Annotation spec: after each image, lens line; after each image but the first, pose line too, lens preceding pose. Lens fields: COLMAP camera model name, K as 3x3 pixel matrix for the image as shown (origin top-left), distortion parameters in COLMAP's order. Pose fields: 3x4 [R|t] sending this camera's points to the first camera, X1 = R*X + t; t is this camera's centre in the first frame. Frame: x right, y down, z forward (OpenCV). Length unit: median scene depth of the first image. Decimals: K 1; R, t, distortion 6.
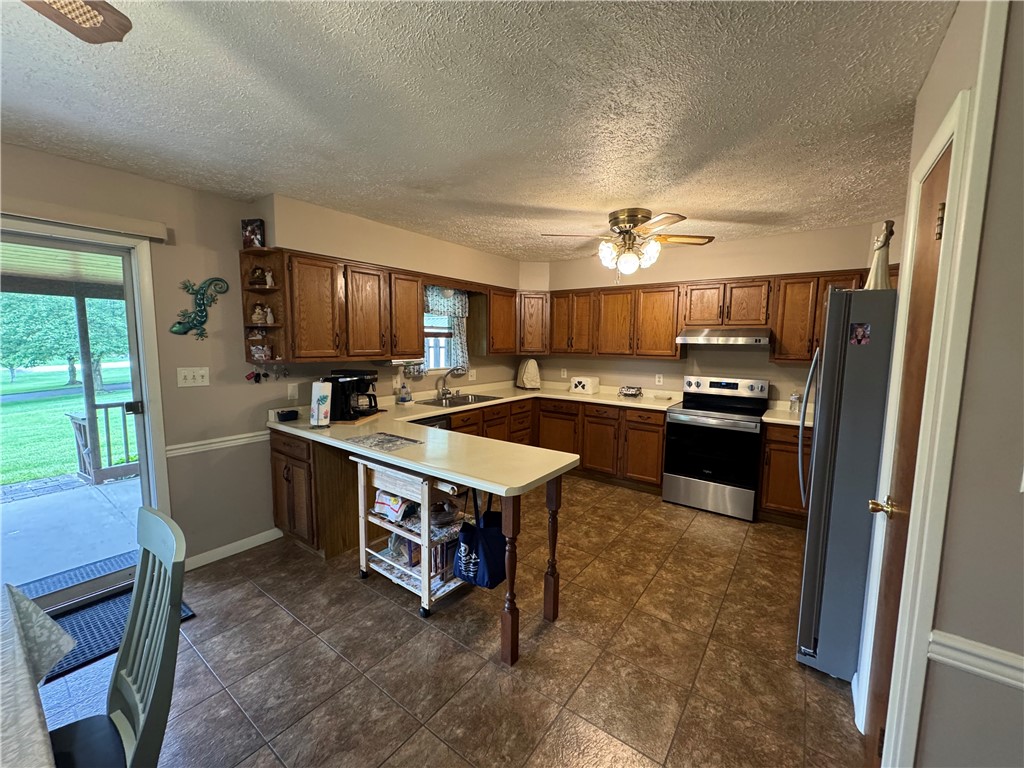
lens RADIAL K [[409.2, 0, 511.6], [0, 409.2, 383.7], [0, 0, 1]] dist [-0.001420, 0.000258]
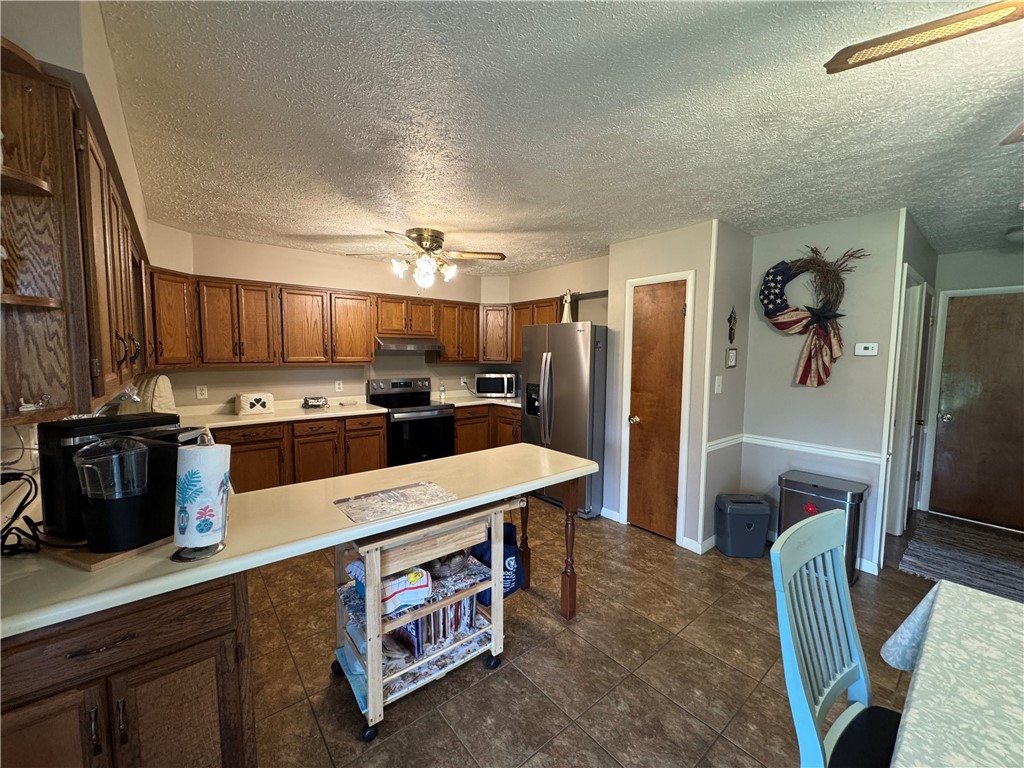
lens RADIAL K [[409.2, 0, 513.1], [0, 409.2, 381.8], [0, 0, 1]] dist [-0.001420, 0.000258]
pose [[0.240329, -0.079555, 0.967426, -0.810065], [0.095594, 0.993731, 0.057971, -0.062467], [-0.965973, 0.078548, 0.246427, 0.572125]]
